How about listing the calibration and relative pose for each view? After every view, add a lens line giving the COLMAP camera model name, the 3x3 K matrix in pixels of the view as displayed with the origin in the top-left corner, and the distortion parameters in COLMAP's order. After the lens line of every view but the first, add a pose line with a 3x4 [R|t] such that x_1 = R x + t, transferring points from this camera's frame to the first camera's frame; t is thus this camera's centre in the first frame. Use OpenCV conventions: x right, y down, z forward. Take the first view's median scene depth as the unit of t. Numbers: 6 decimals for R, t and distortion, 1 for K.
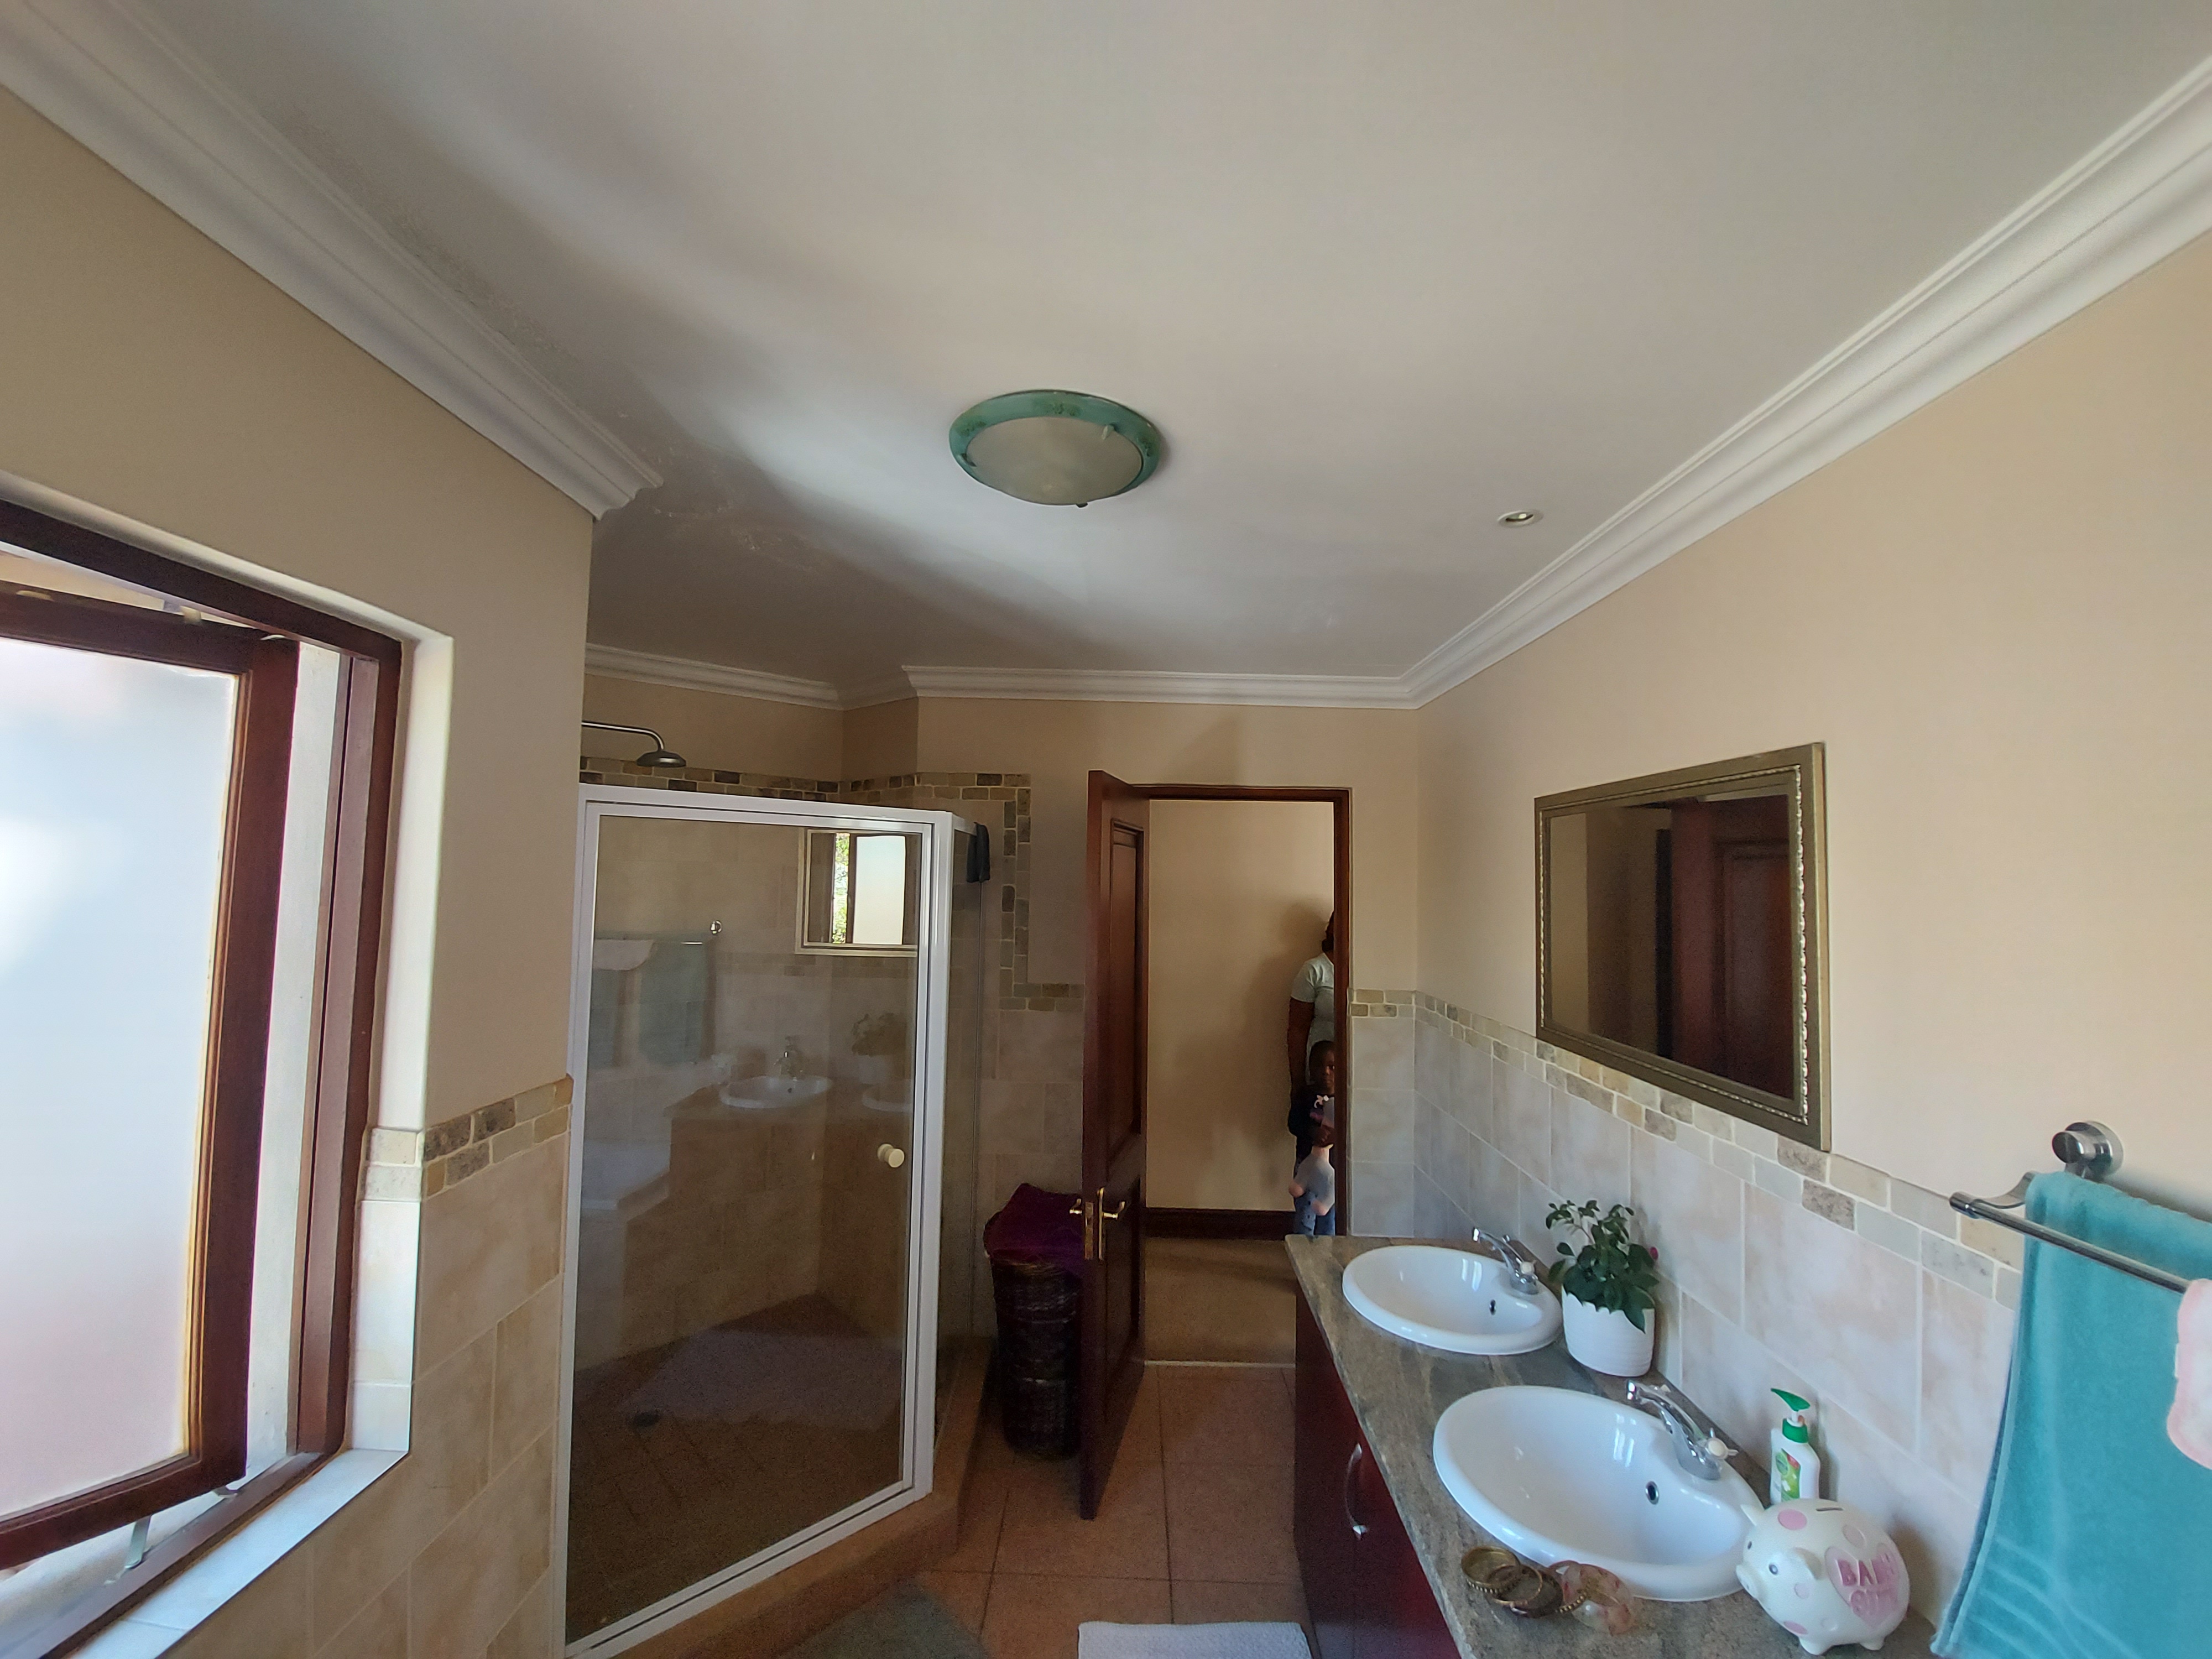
lens RADIAL K [[871.3, 0, 1106.0], [0, 871.3, 829.5], [0, 0, 1]] dist [0.002393, -0.012518]
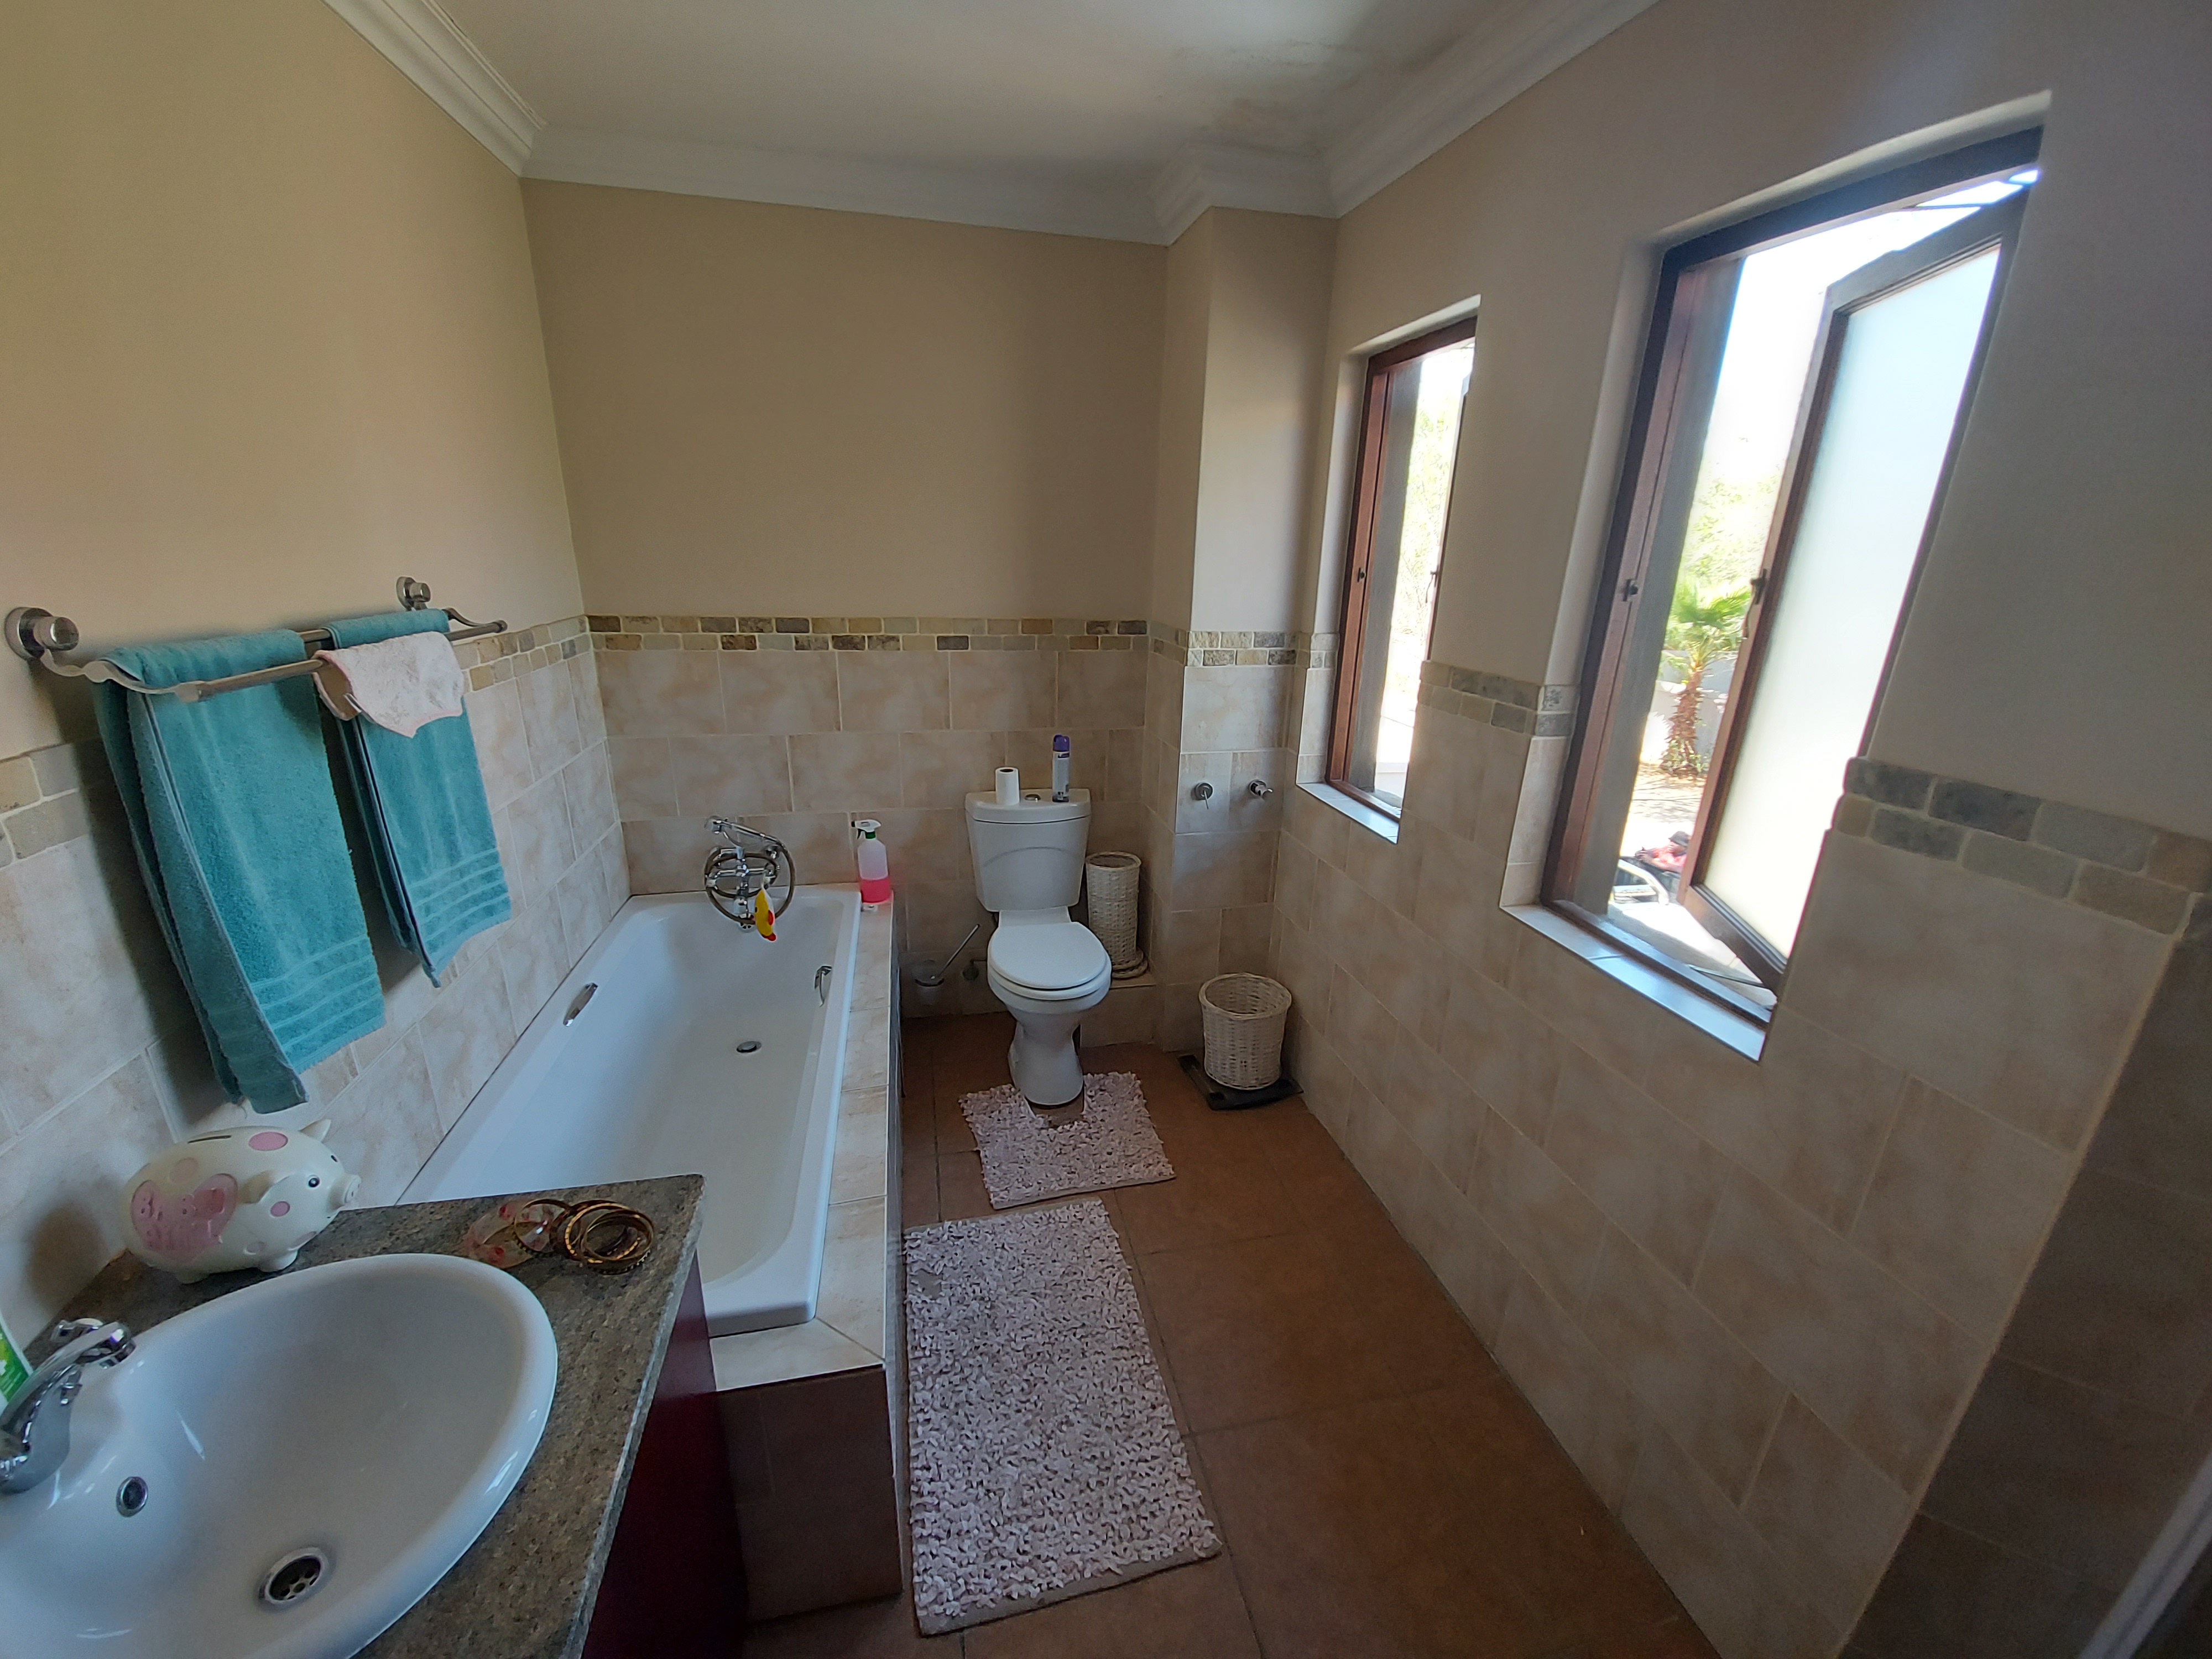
lens RADIAL K [[871.3, 0, 1106.0], [0, 871.3, 829.5], [0, 0, 1]] dist [0.002393, -0.012518]
pose [[-0.970610, 0.028392, -0.238979, 0.155042], [-0.034054, 0.966822, 0.253170, 0.202516], [0.238238, 0.253867, -0.937440, 1.523940]]
